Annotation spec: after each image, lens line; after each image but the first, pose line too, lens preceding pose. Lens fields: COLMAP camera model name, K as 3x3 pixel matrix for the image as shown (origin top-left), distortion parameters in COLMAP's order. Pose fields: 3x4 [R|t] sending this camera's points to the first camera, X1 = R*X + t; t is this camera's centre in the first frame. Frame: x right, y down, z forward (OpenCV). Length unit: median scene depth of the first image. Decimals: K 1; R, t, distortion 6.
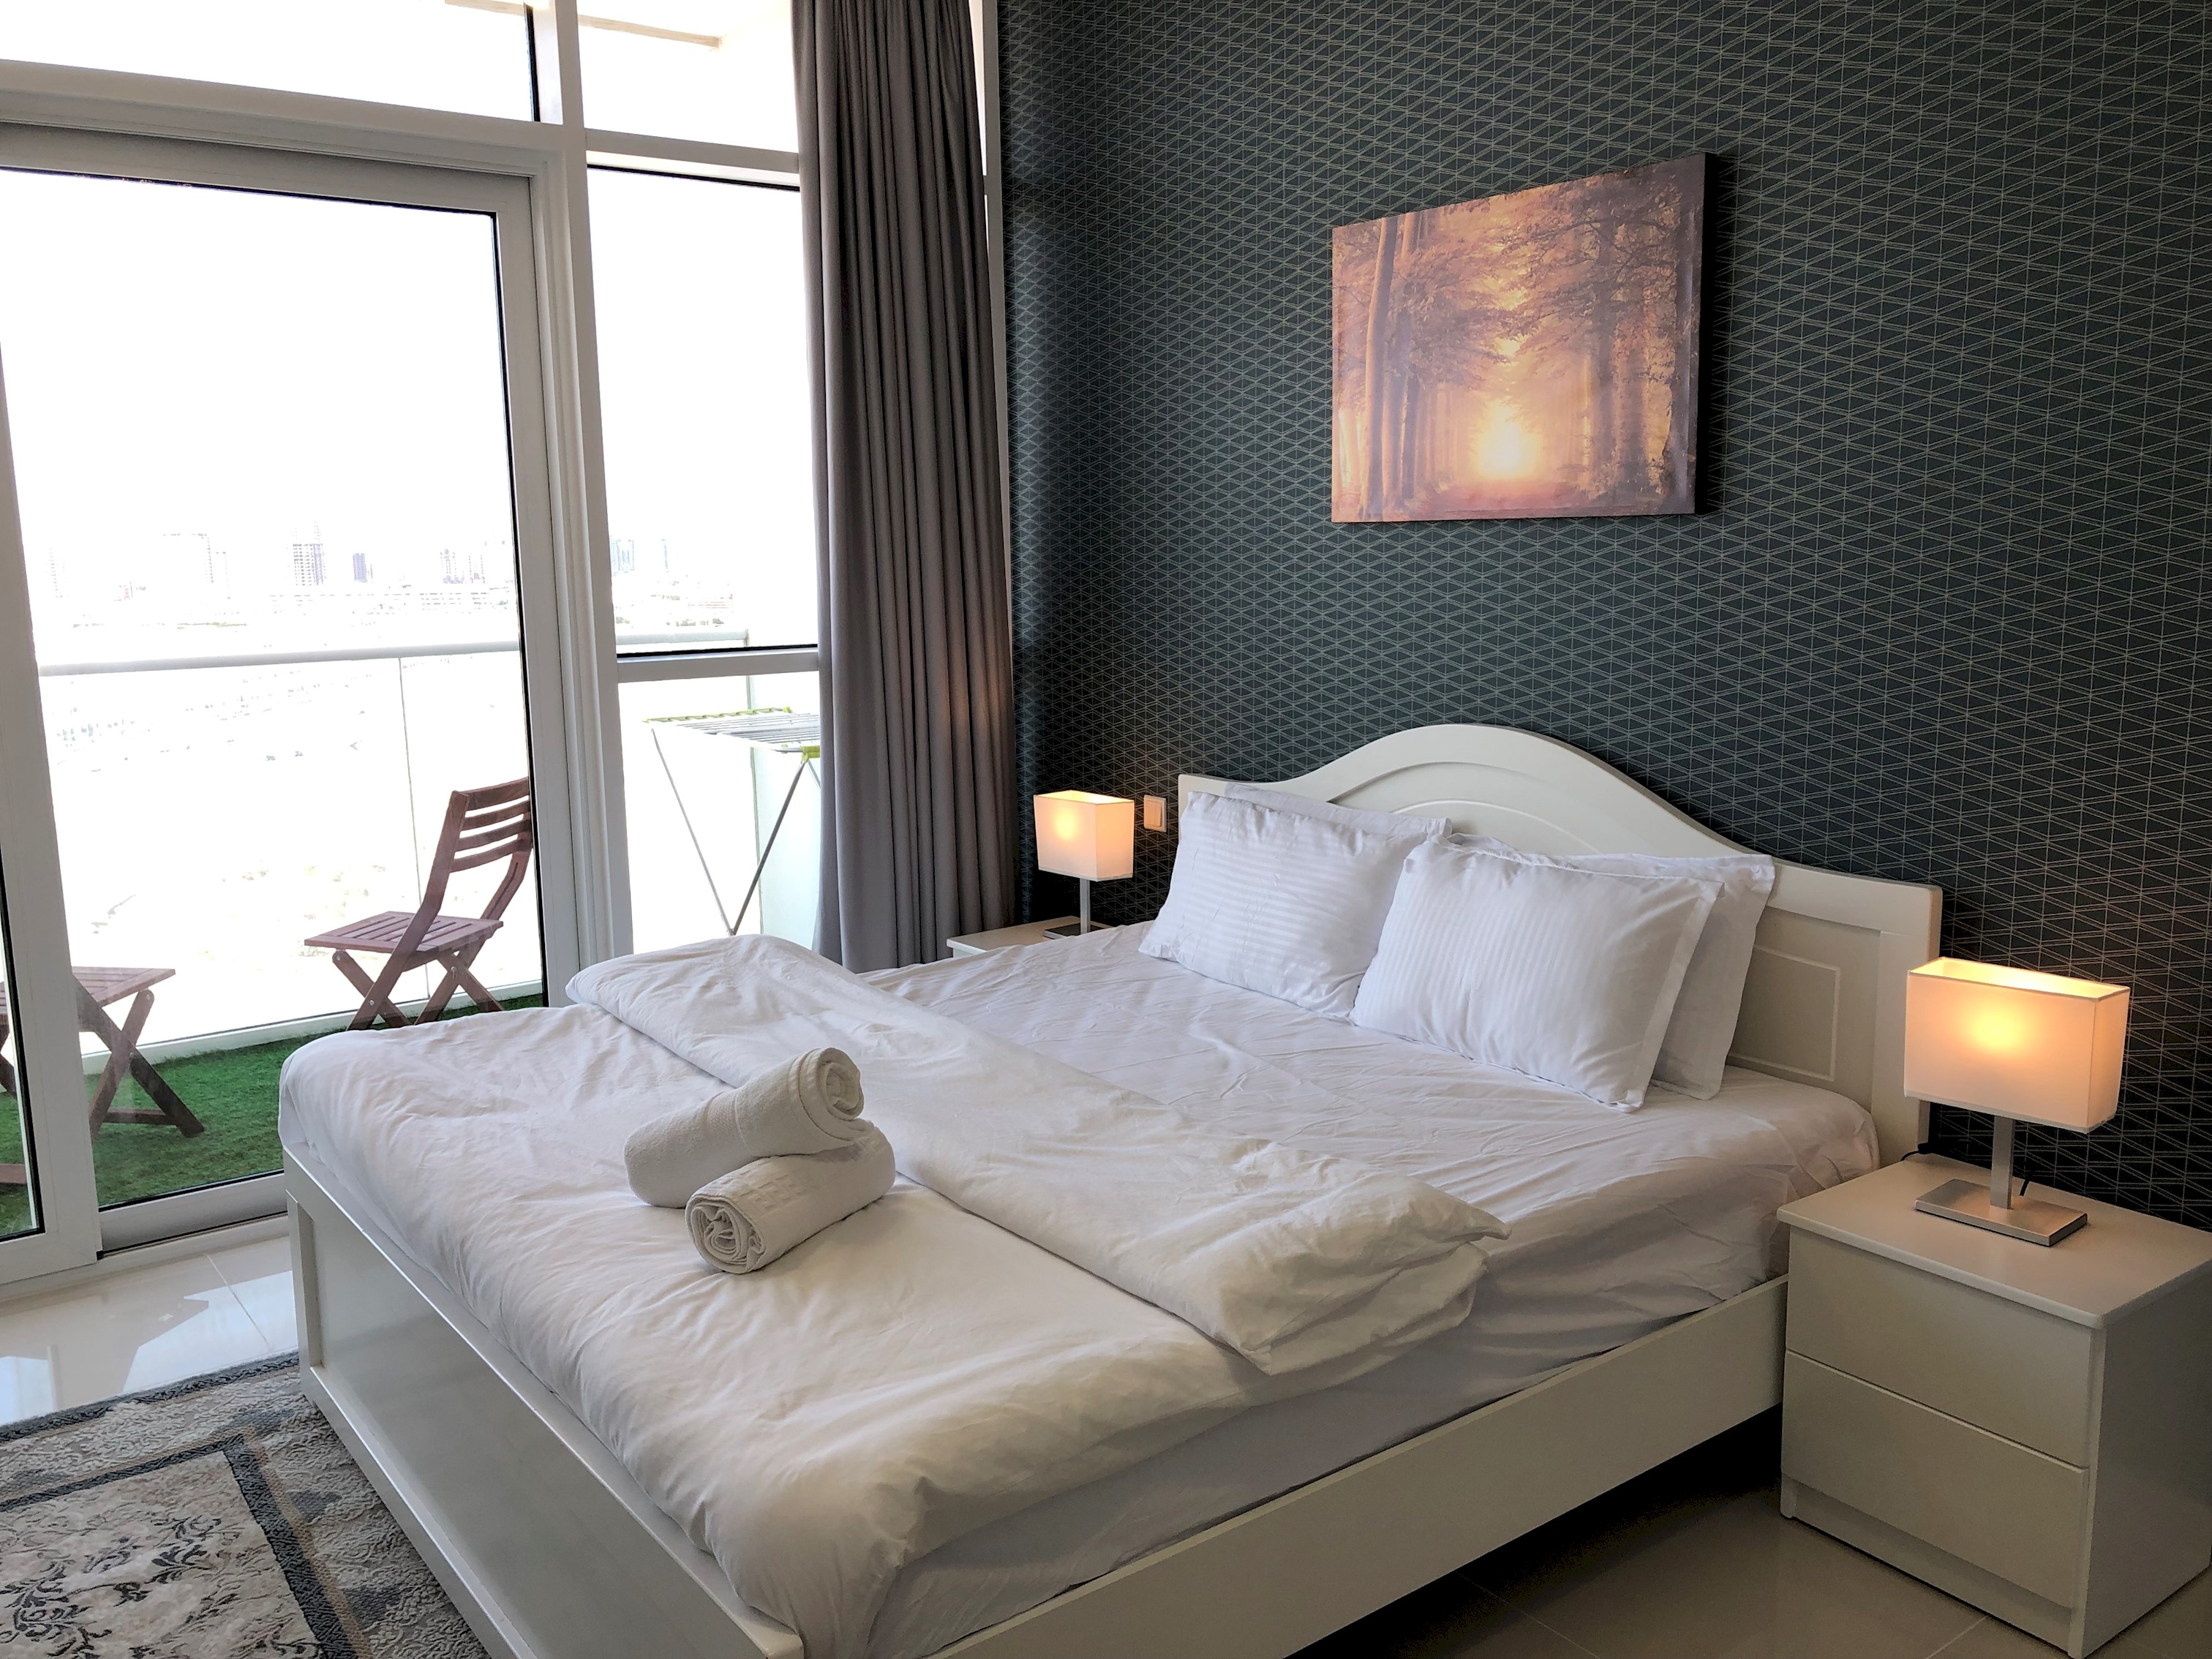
lens RADIAL K [[1790.8, 0, 1109.1], [0, 1790.8, 826.1], [0, 0, 1]] dist [0.044592, -0.050335]
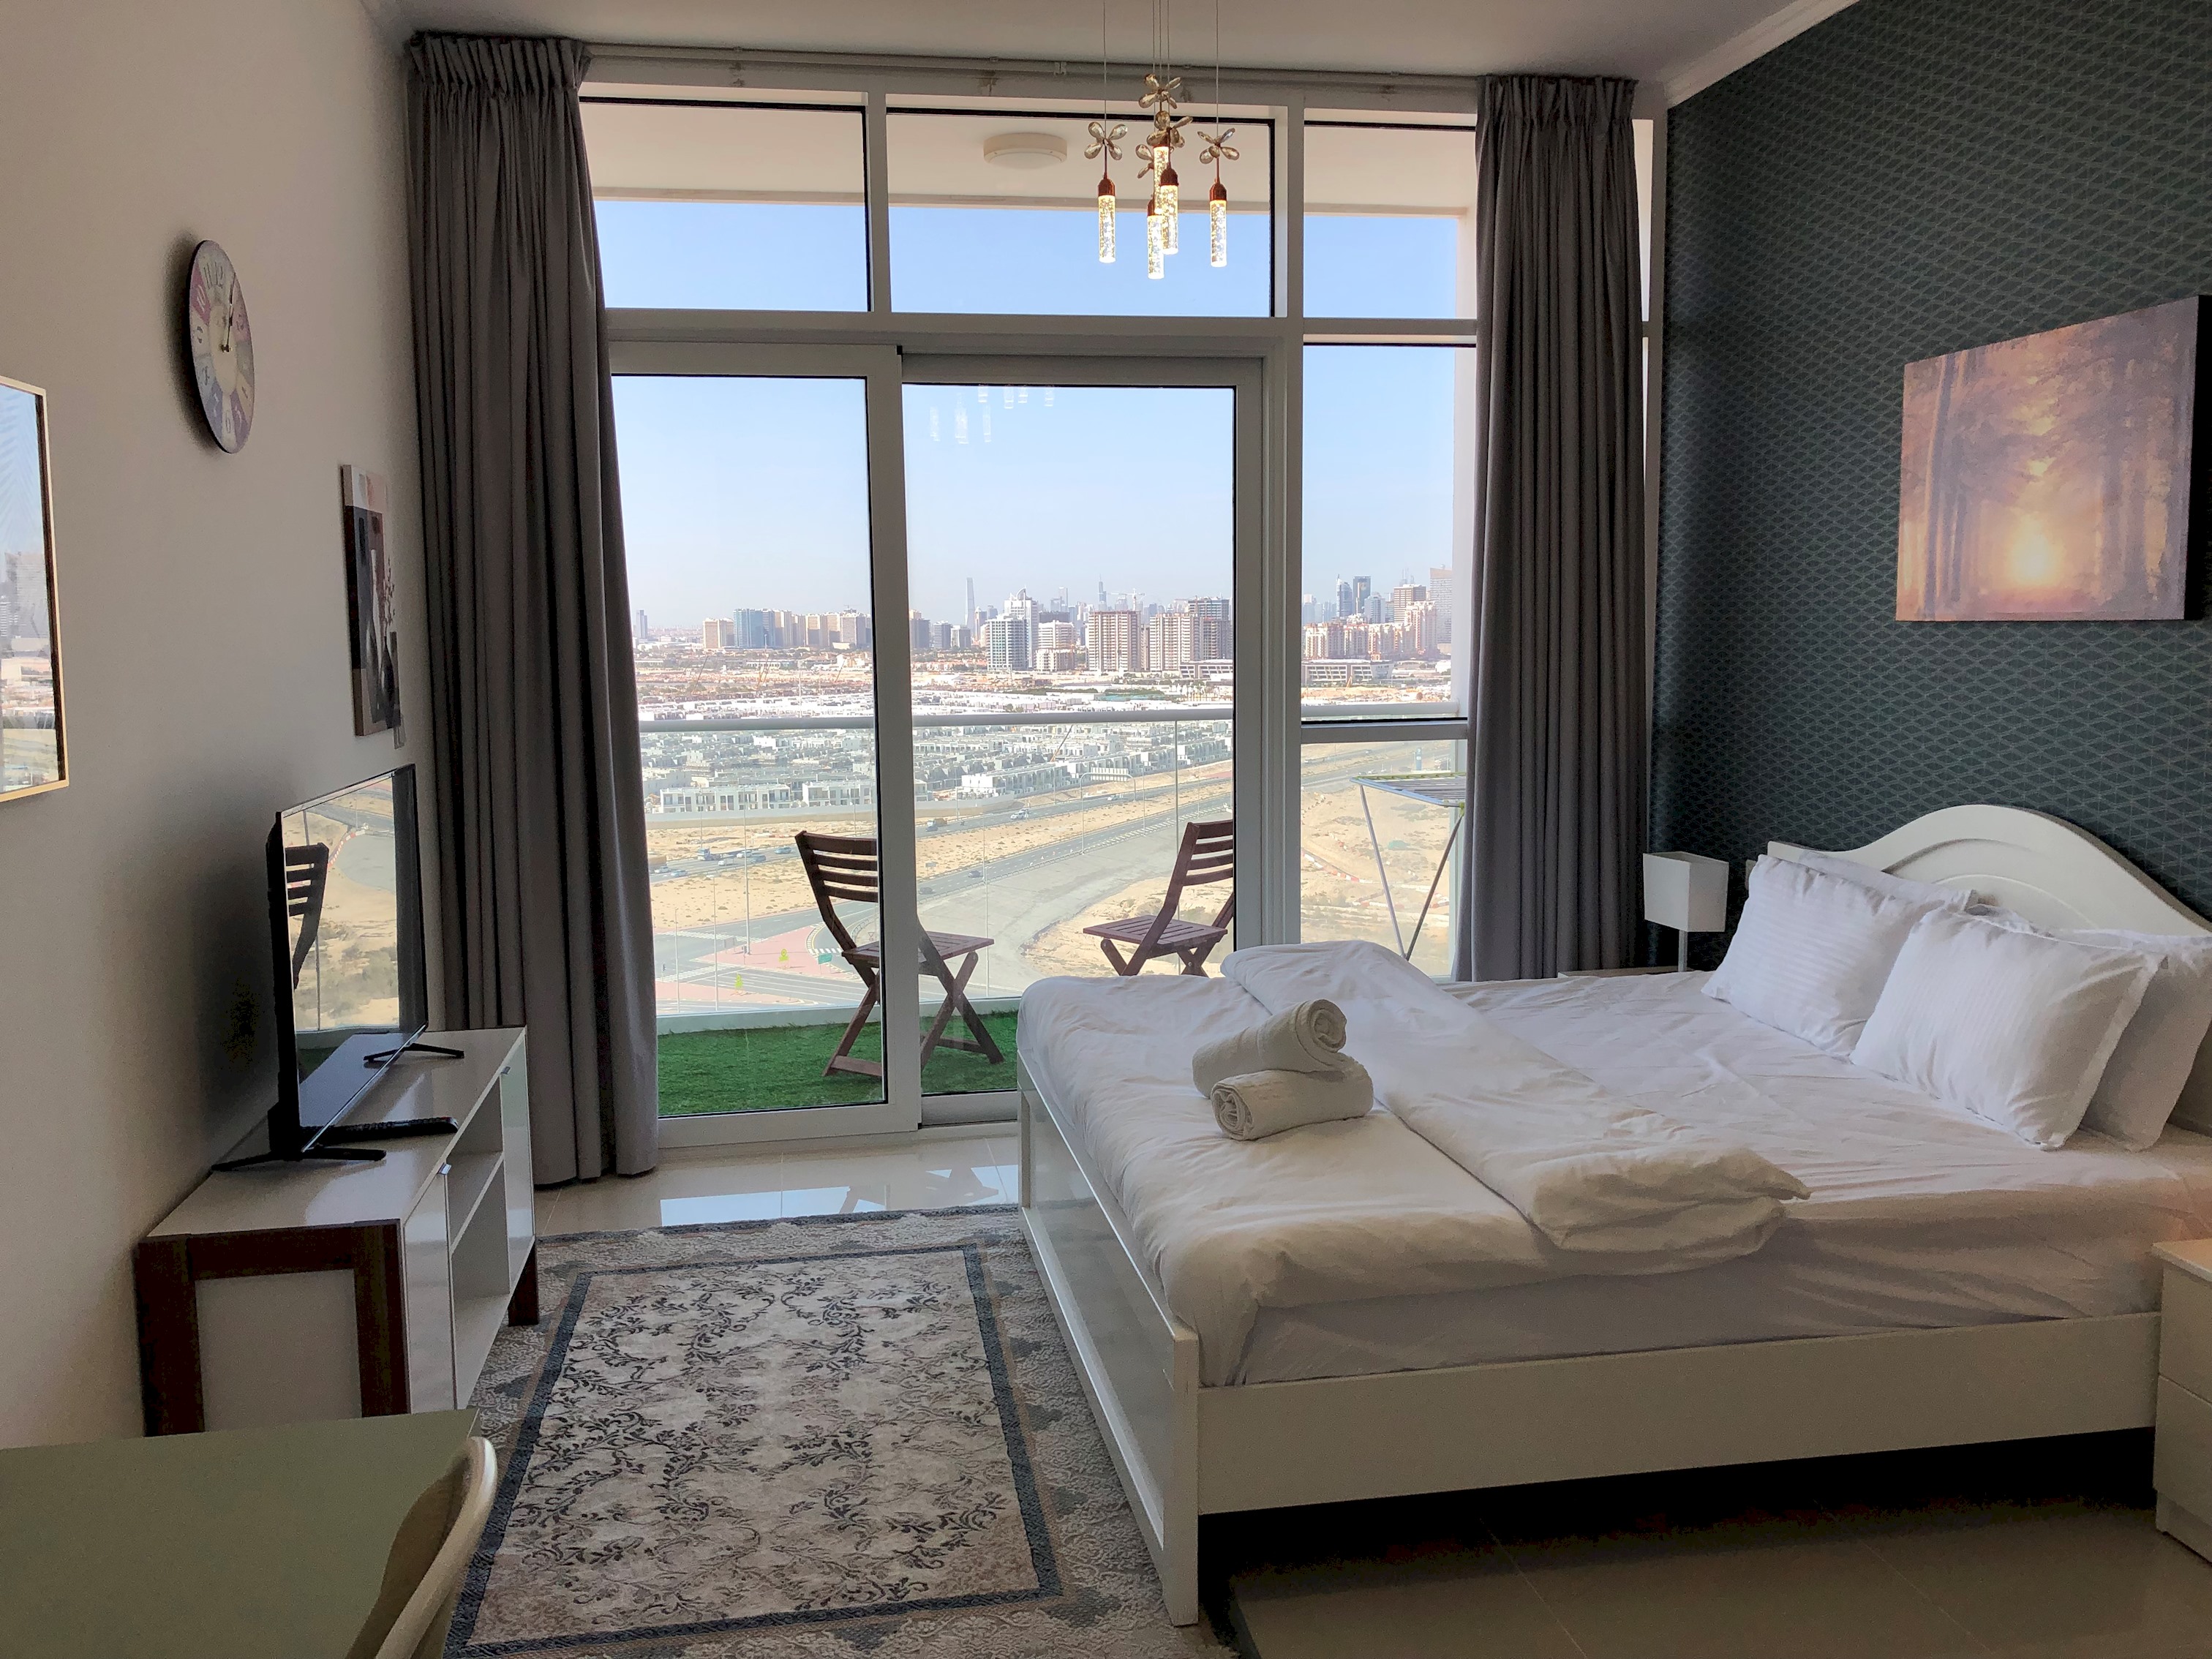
lens RADIAL K [[1790.8, 0, 1114.8], [0, 1790.8, 819.5], [0, 0, 1]] dist [0.044592, -0.050335]
pose [[0.891552, 0.055845, -0.449462, 0.238470], [-0.076372, 0.996696, -0.027653, 0.025745], [0.446433, 0.058981, 0.892871, -0.249043]]
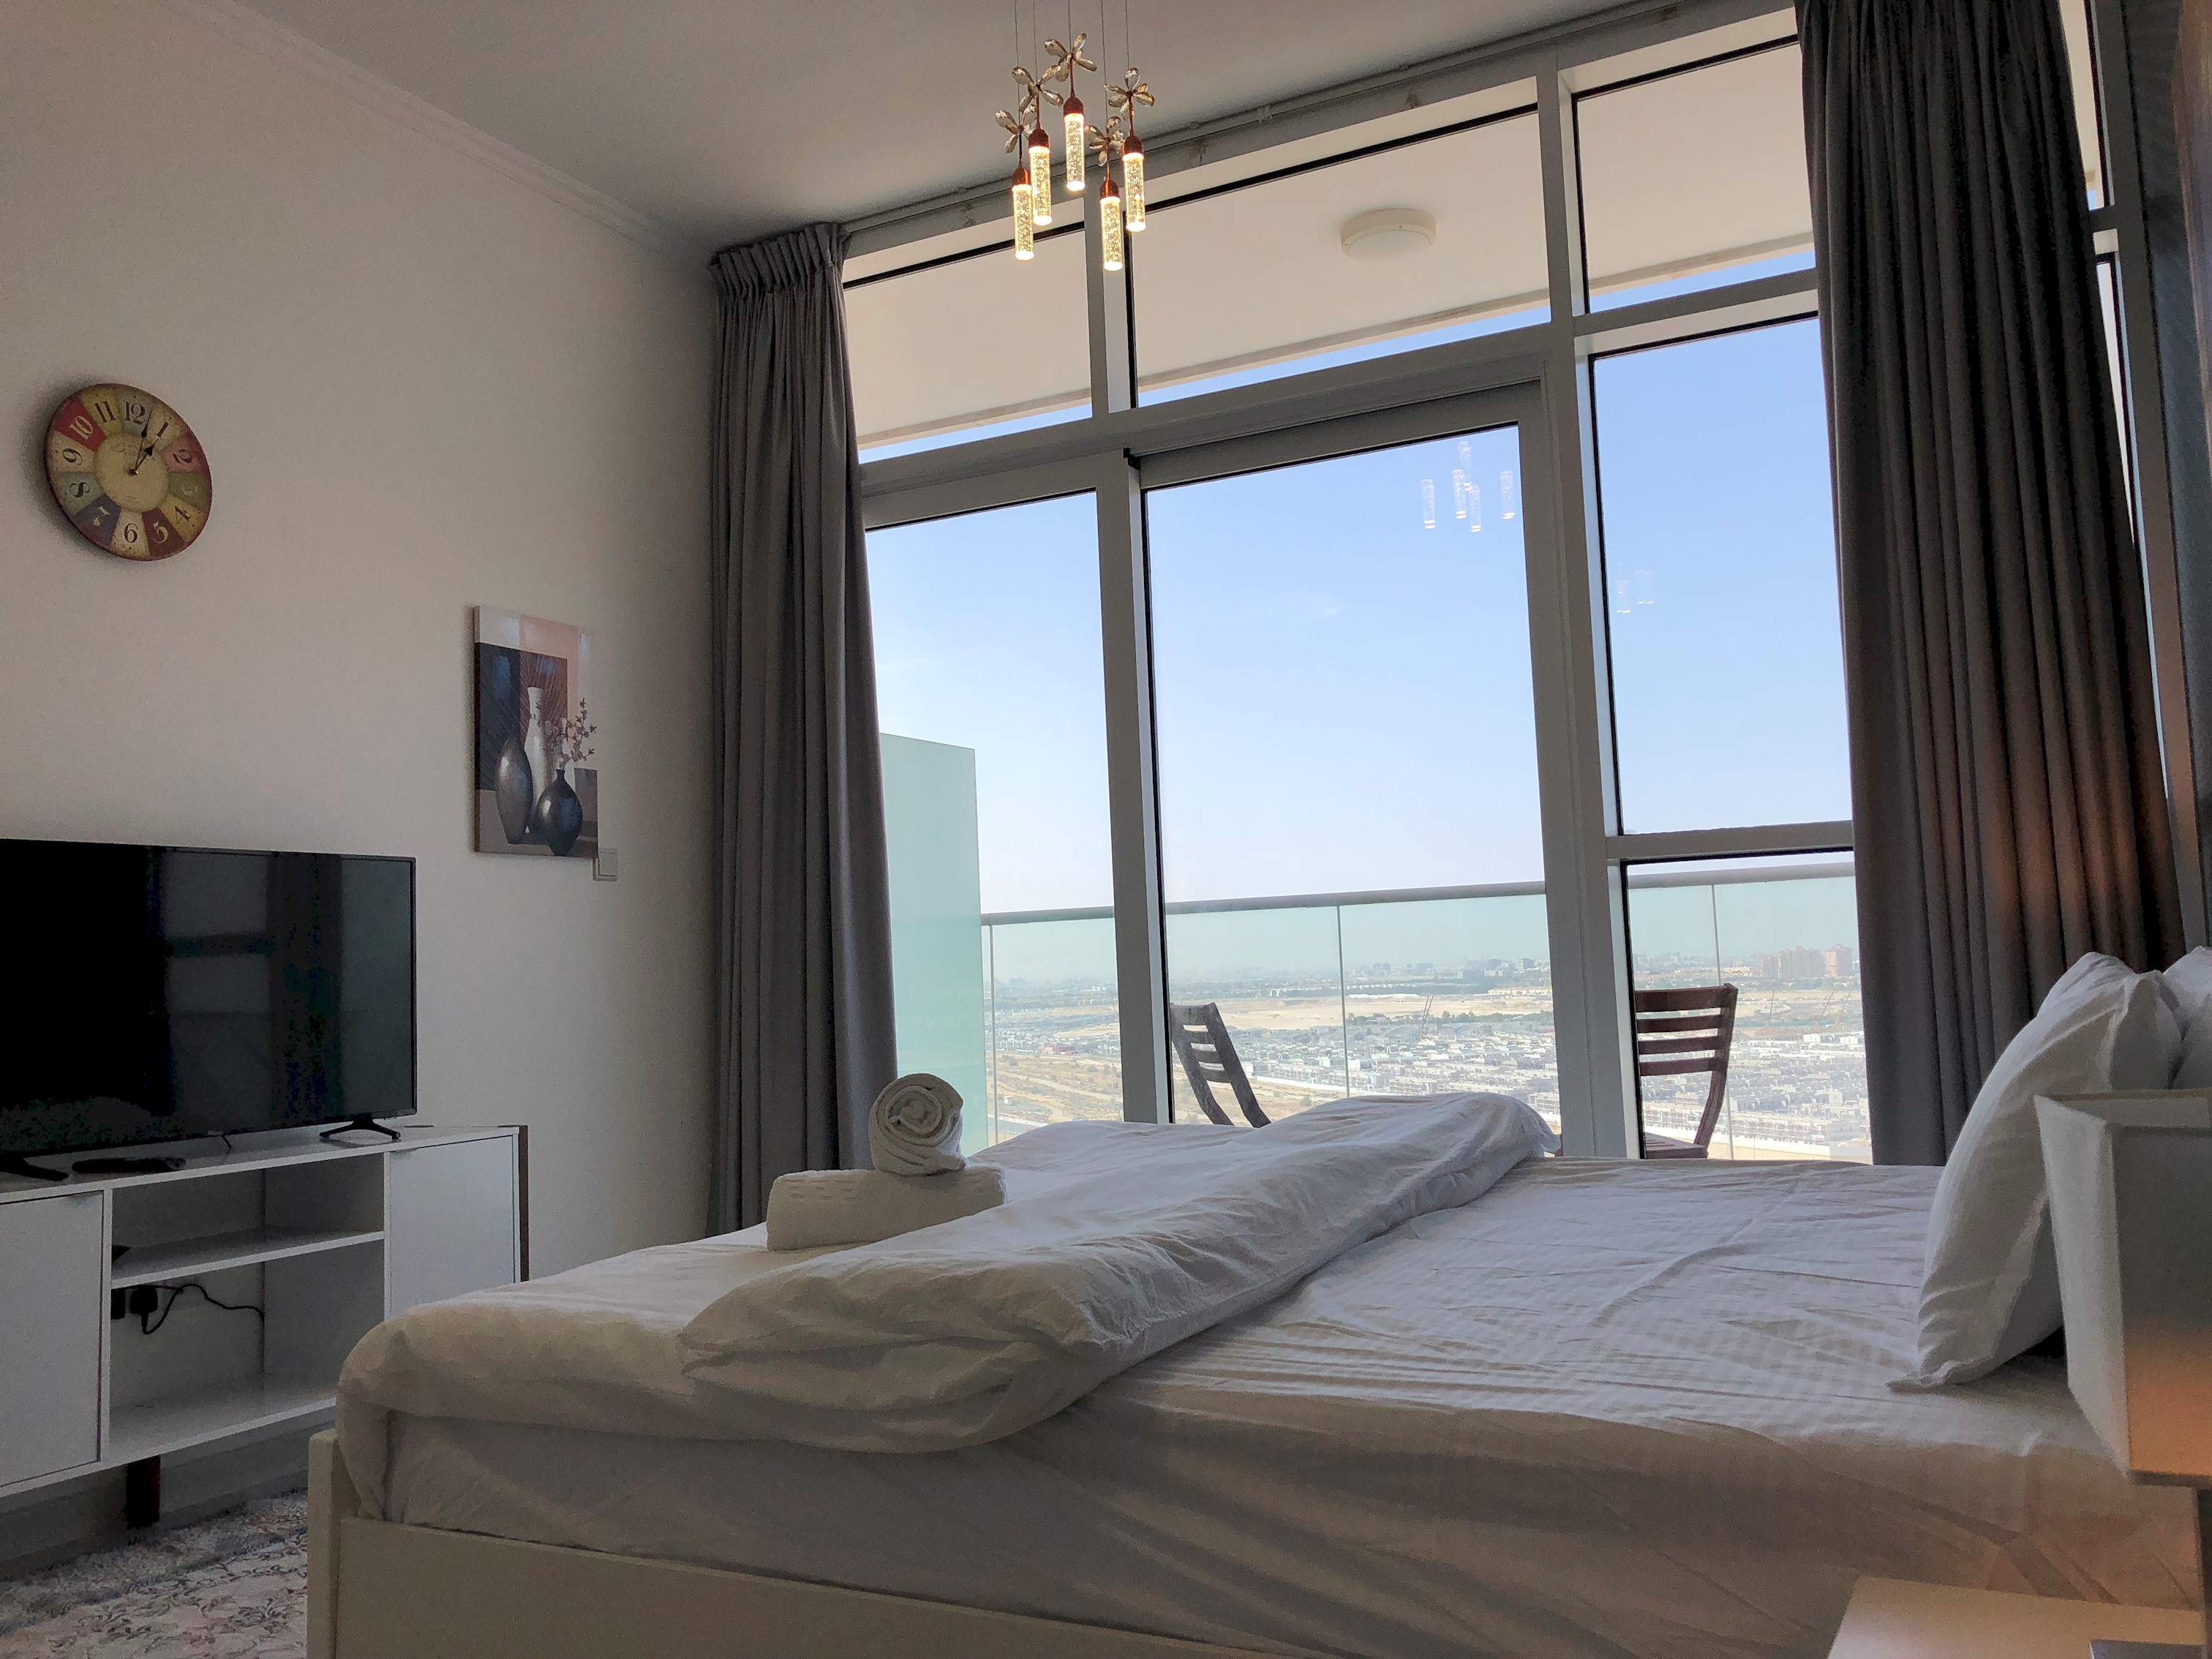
lens RADIAL K [[1790.8, 0, 1113.3], [0, 1790.8, 848.1], [0, 0, 1]] dist [0.044592, -0.050335]
pose [[0.427099, -0.066930, -0.901724, 0.613273], [-0.114585, 0.985210, -0.127400, 0.085467], [0.896915, 0.157737, 0.413113, 0.484245]]
